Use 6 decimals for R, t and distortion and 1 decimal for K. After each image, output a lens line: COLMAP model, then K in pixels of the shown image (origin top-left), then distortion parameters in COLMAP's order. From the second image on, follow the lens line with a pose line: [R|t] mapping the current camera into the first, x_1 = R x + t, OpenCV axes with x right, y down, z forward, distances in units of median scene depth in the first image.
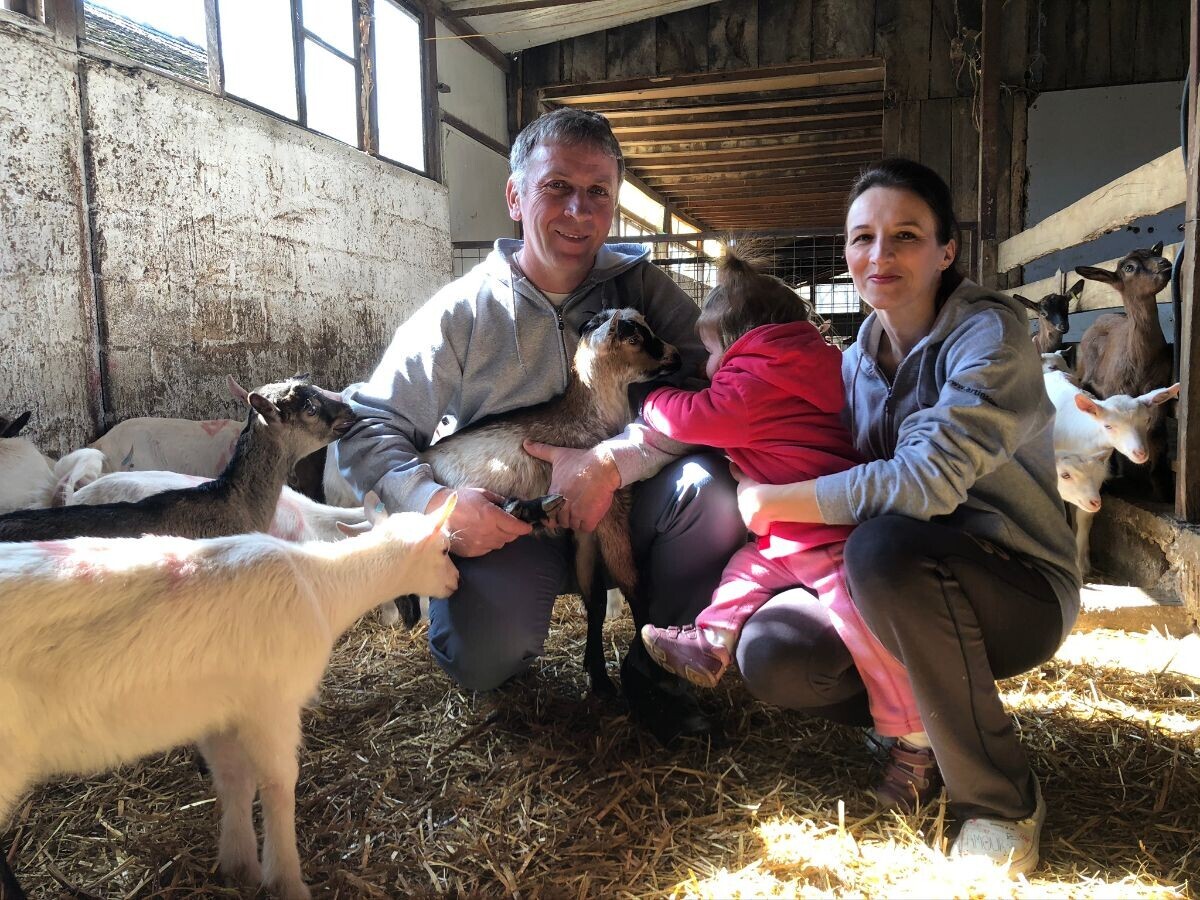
lens RADIAL K [[976.5, 0, 596.3], [0, 976.5, 452.2], [0, 0, 1]] dist [0.001441, 0.014125]
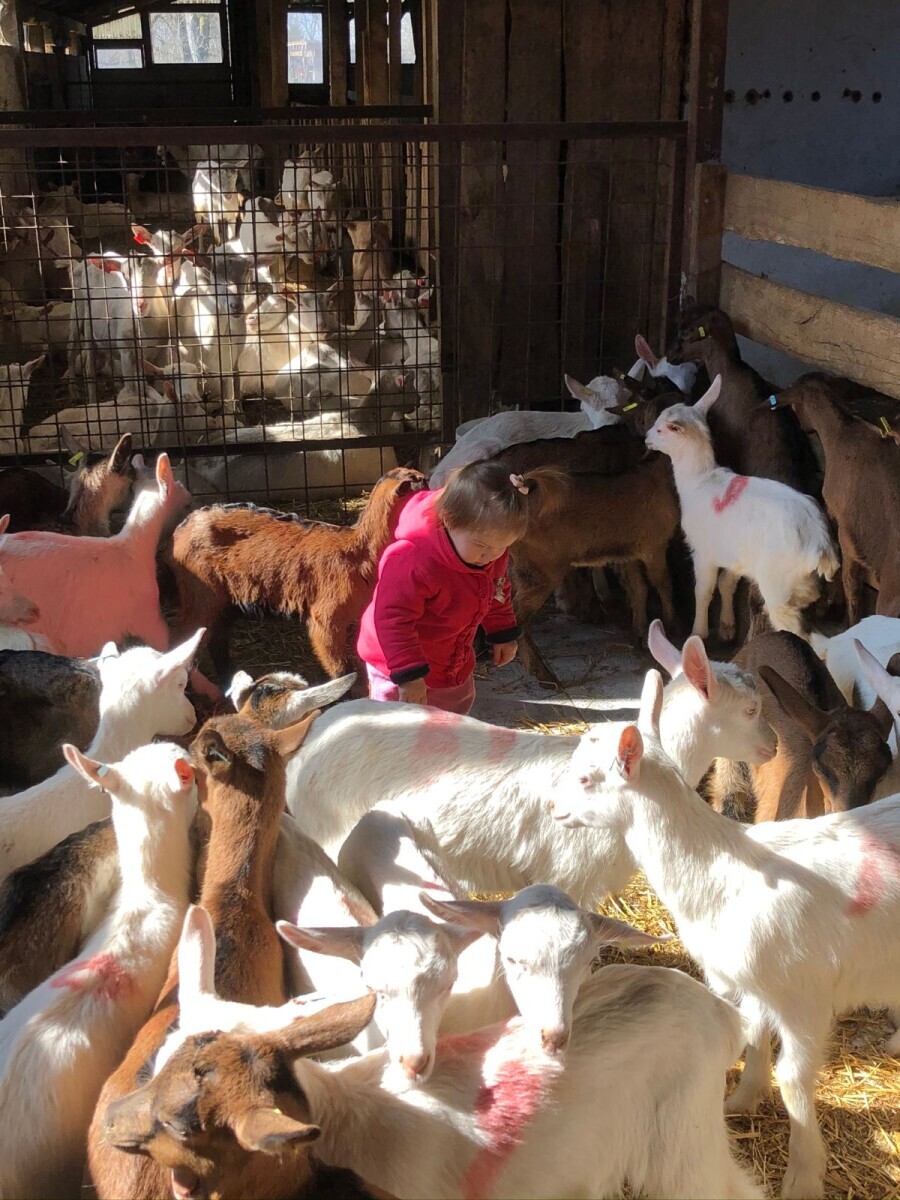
lens RADIAL K [[1433.4, 0, 454.5], [0, 1433.4, 601.3], [0, 0, 1]] dist [-0.043604, 0.000000]
pose [[0.903403, -0.141001, 0.404947, -0.055661], [0.035008, 0.965489, 0.258079, -0.209371], [-0.427361, -0.218973, 0.877162, 0.384858]]
